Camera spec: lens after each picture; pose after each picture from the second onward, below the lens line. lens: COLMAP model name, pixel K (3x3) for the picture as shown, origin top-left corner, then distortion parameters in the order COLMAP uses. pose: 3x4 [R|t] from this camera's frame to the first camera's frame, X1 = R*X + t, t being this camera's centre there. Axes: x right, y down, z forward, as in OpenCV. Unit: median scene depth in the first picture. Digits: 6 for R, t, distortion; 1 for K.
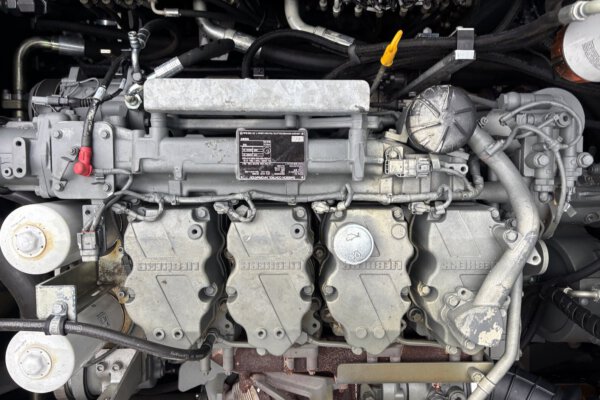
lens RADIAL K [[448.2, 0, 300.0], [0, 448.2, 200.0], [0, 0, 1]] dist [0.088187, -0.140444]
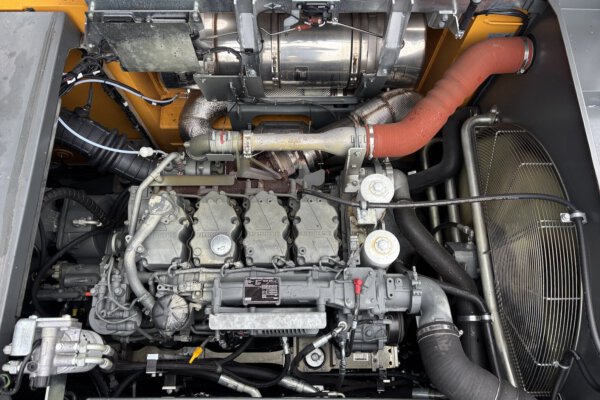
lens RADIAL K [[448.2, 0, 300.0], [0, 448.2, 200.0], [0, 0, 1]] dist [0.088187, -0.140444]
pose [[-0.999687, 0.001183, -0.024990, -0.167333], [-0.007986, -0.961714, 0.273938, -0.242385], [-0.023709, 0.274052, 0.961423, -0.902373]]
